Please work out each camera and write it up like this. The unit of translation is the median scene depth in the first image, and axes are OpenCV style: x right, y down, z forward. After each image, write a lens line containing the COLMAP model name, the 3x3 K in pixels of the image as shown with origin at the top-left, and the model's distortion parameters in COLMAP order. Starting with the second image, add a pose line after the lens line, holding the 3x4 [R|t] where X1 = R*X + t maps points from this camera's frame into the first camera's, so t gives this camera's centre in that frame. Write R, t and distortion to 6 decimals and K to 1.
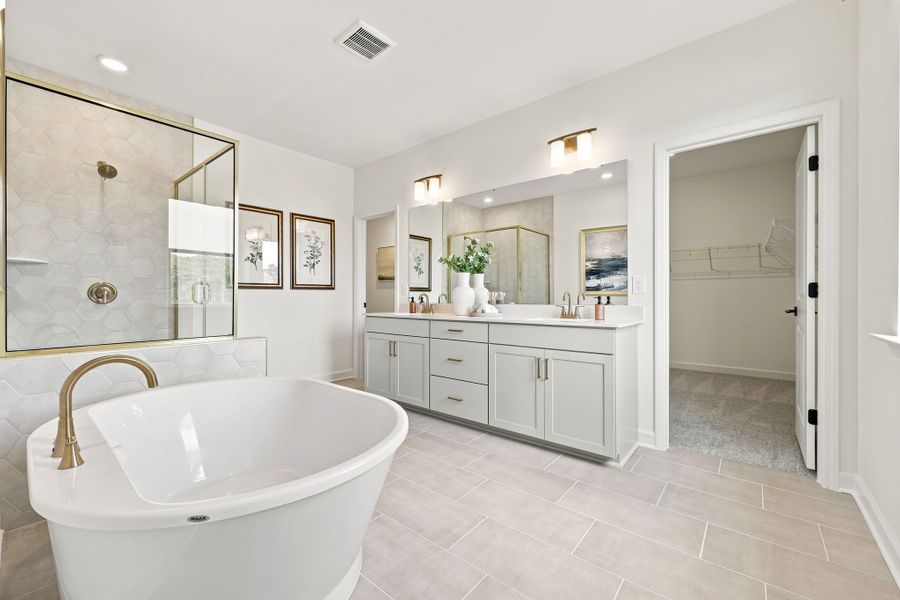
lens RADIAL K [[368.8, 0, 452.3], [0, 368.8, 298.3], [0, 0, 1]] dist [0.002626, 0.000154]
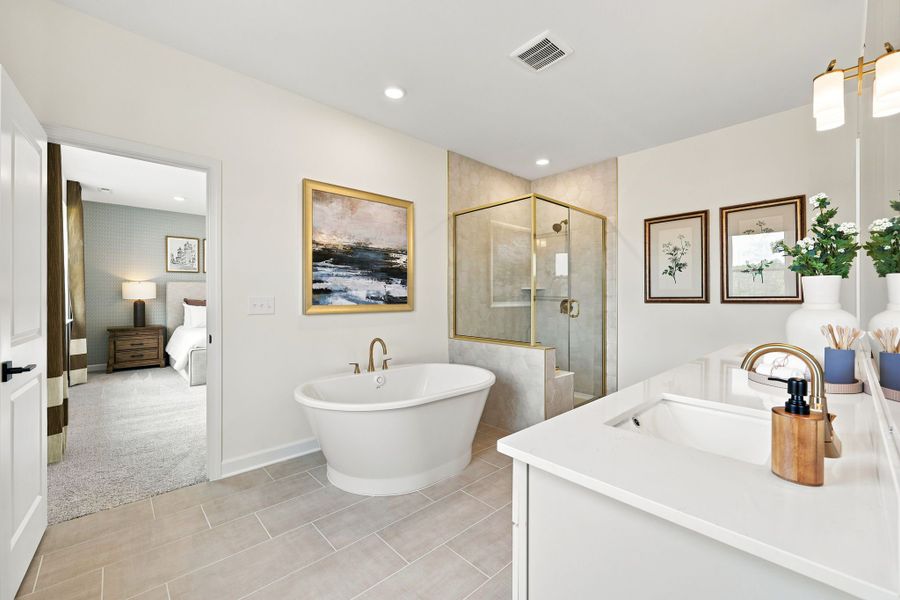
lens RADIAL K [[368.8, 0, 452.3], [0, 368.8, 298.3], [0, 0, 1]] dist [0.002626, 0.000154]
pose [[-0.136056, -0.003143, -0.990696, 0.468486], [0.003939, 0.999985, -0.003713, -0.036622], [0.990693, -0.004408, -0.136042, 0.570998]]
